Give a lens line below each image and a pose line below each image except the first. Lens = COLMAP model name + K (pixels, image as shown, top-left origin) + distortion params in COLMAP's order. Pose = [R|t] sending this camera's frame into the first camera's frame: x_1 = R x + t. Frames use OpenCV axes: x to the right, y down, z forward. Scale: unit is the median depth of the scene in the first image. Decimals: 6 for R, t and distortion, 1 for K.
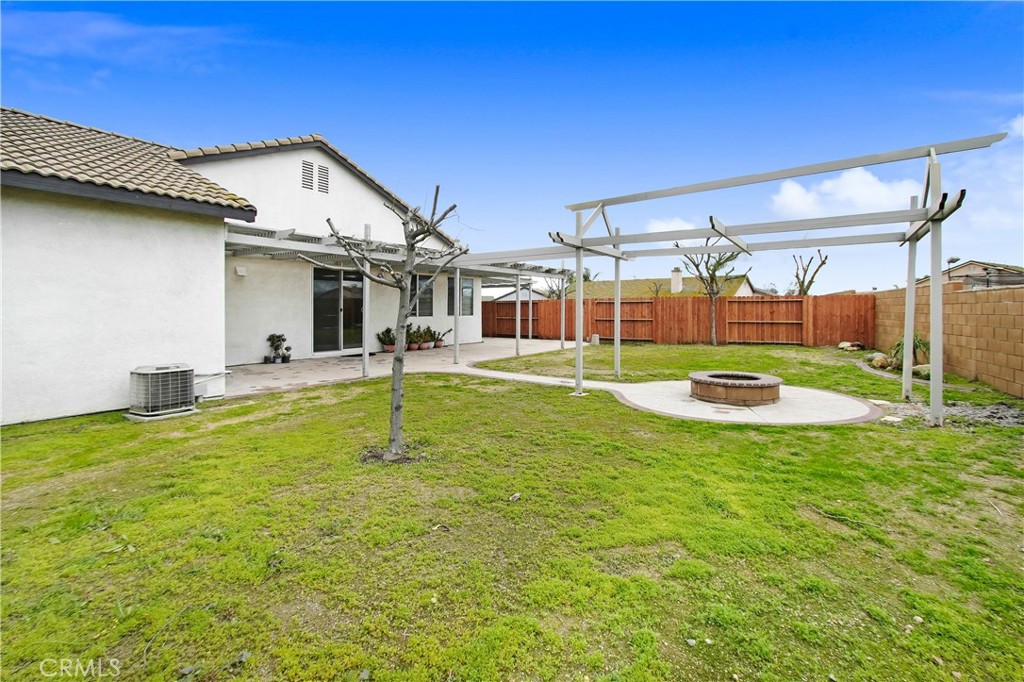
lens RADIAL K [[465.0, 0, 507.1], [0, 465.0, 310.9], [0, 0, 1]] dist [-0.024832, 0.004442]
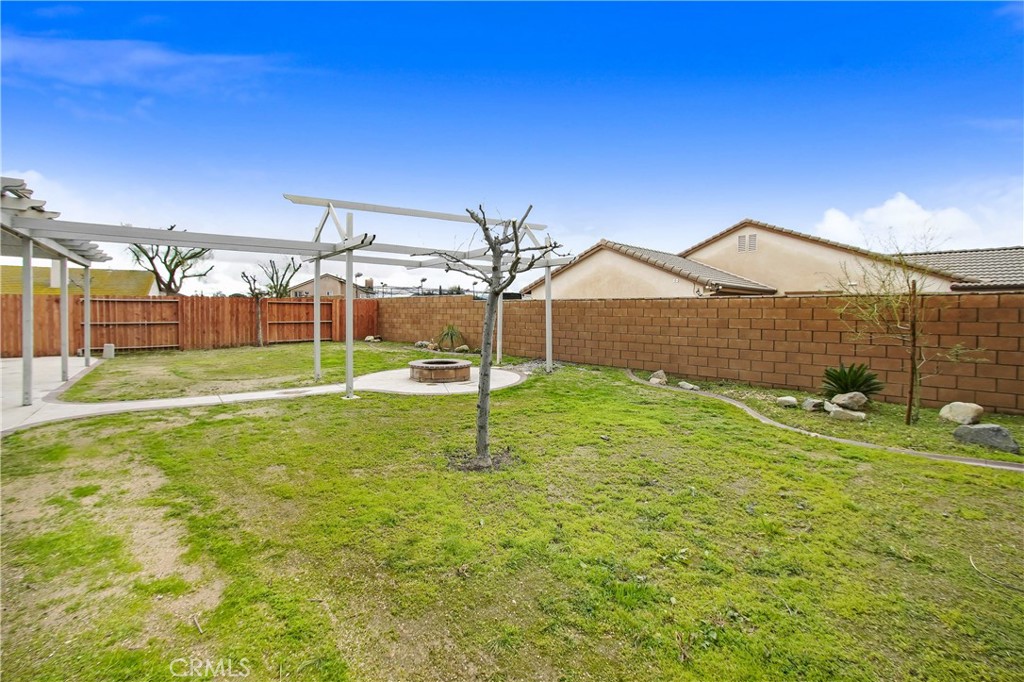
lens RADIAL K [[465.0, 0, 507.7], [0, 465.0, 315.1], [0, 0, 1]] dist [-0.024832, 0.004442]
pose [[0.323295, -0.008482, 0.946260, -0.318329], [-0.000502, 0.999958, 0.009135, -0.002976], [-0.946298, -0.003428, 0.323278, 0.171714]]
